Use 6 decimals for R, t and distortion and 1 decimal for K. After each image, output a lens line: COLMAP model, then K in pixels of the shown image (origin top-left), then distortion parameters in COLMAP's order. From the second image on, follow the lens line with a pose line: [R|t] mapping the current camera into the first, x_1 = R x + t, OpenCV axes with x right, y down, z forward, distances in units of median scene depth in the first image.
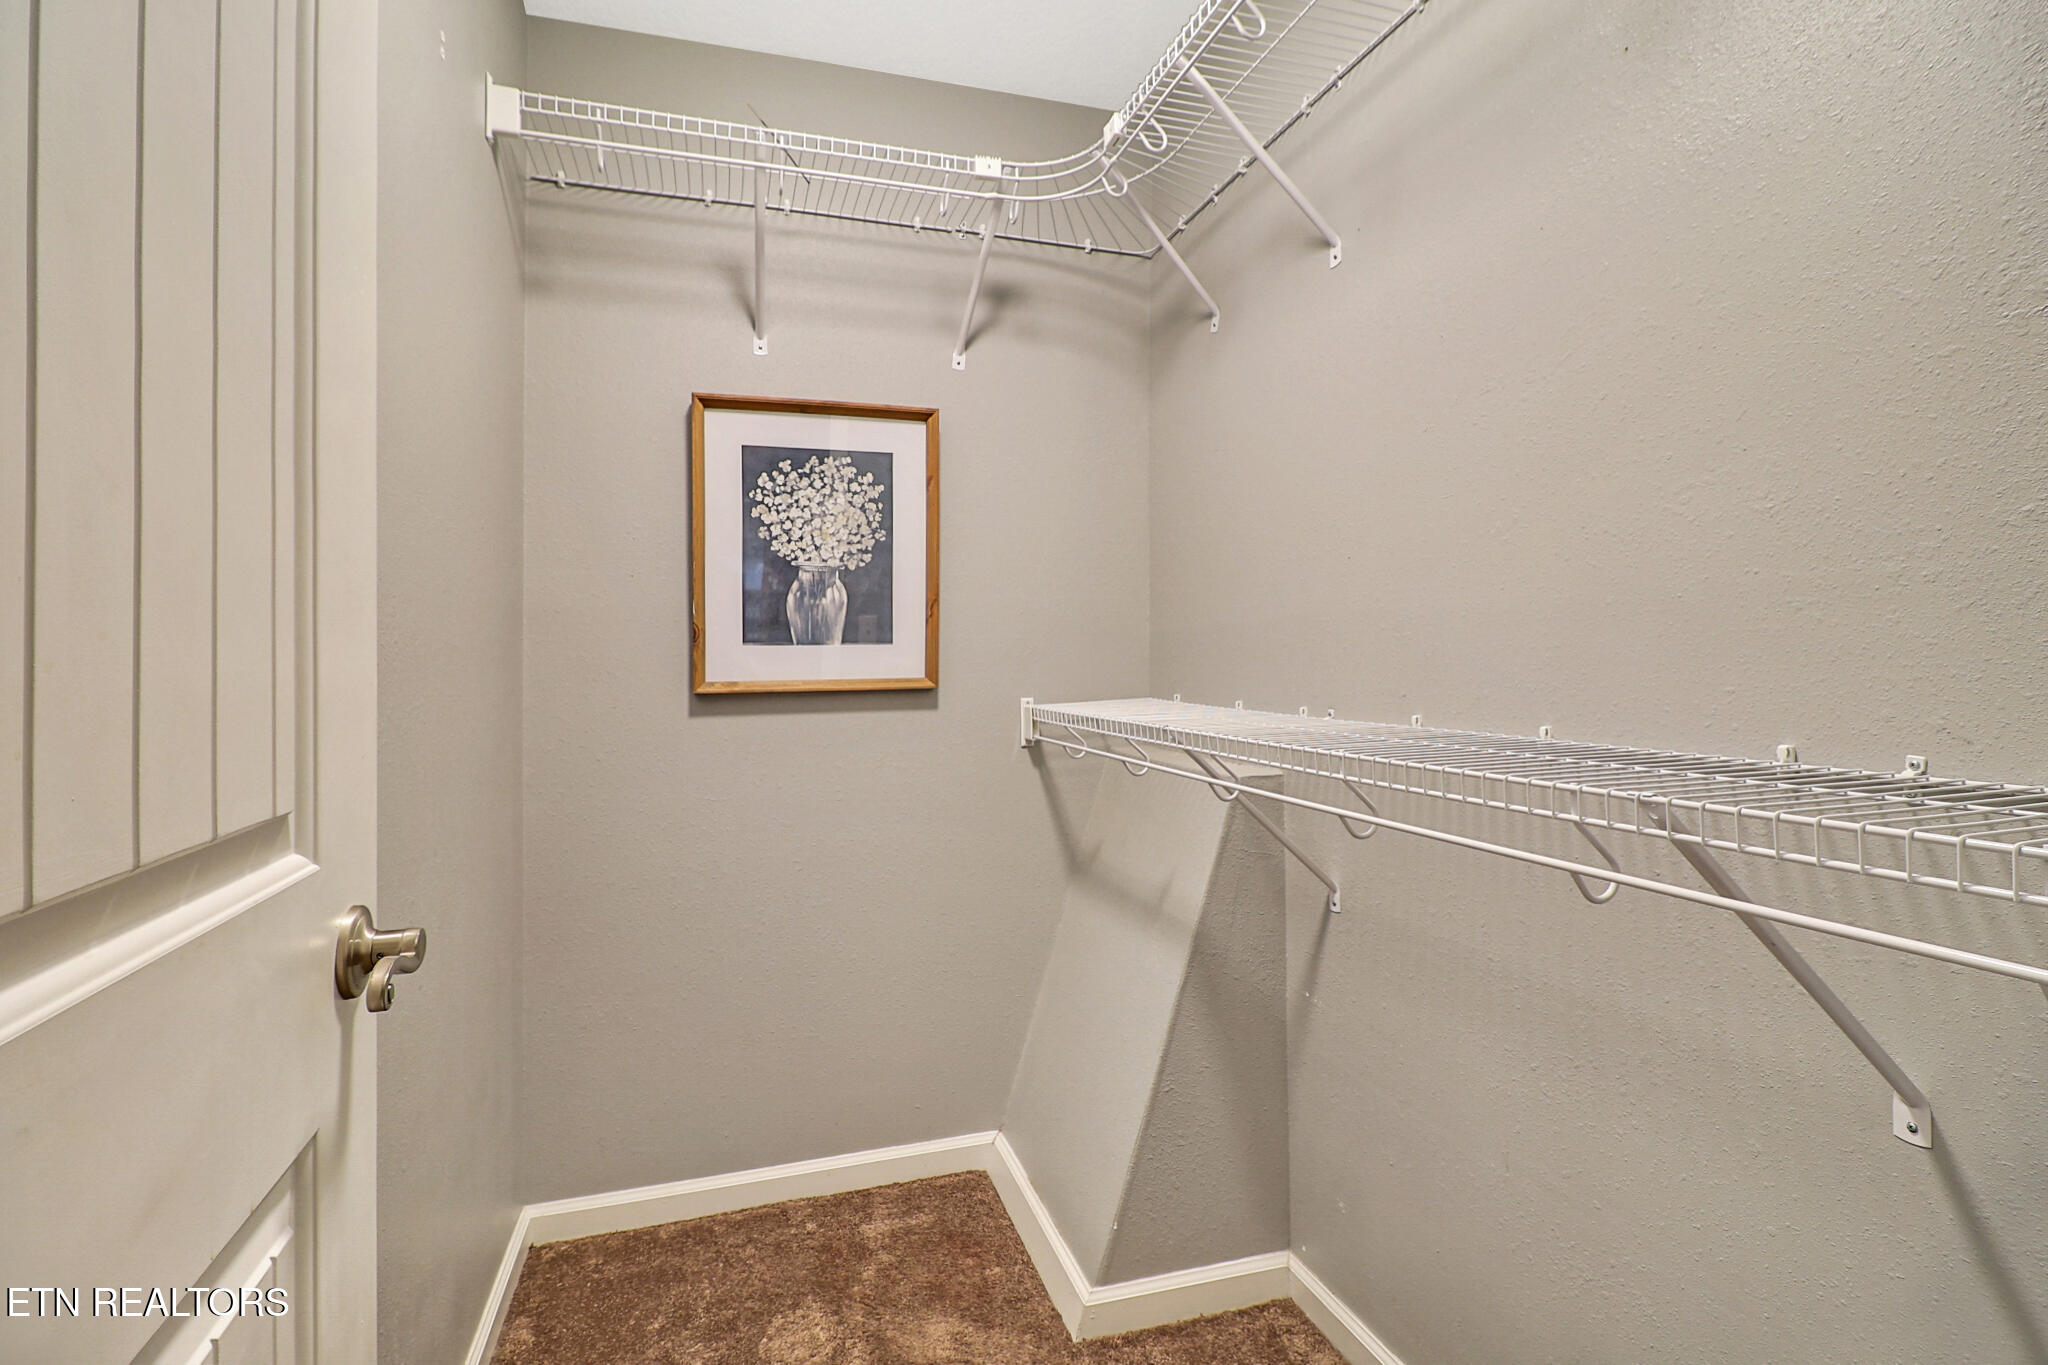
lens RADIAL K [[940.9, 0, 1022.2], [0, 940.9, 671.9], [0, 0, 1]] dist [-0.003727, -0.009304]
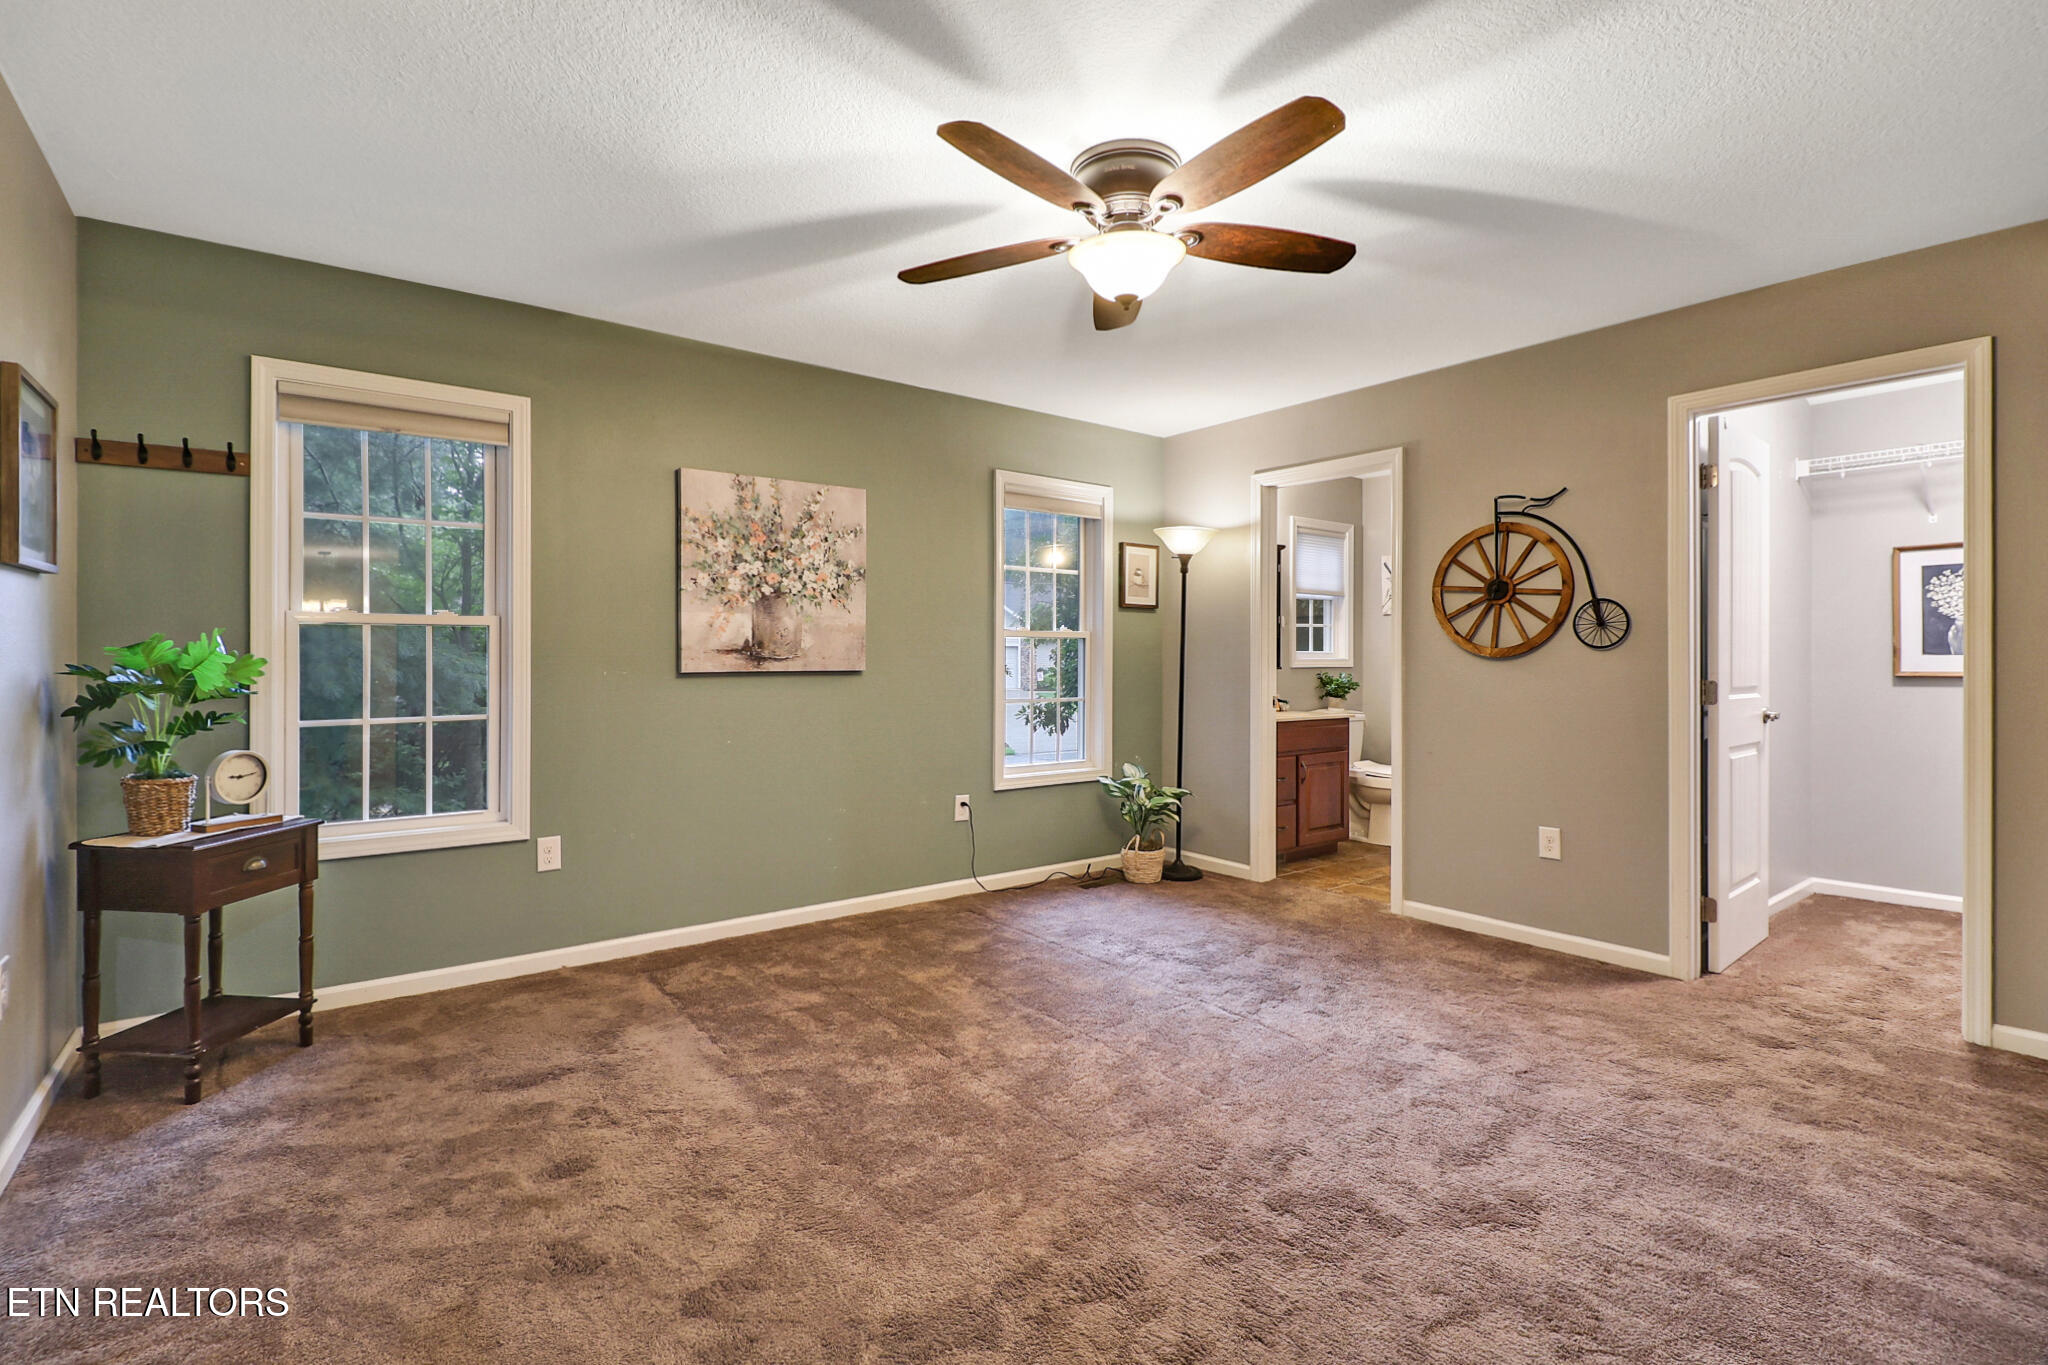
lens RADIAL K [[940.9, 0, 1010.0], [0, 940.9, 658.6], [0, 0, 1]] dist [-0.003727, -0.009304]
pose [[0.340977, 0.010542, -0.940012, 1.039290], [-0.006085, 0.999941, 0.009007, -0.026566], [0.940052, 0.002649, 0.341021, -1.785031]]
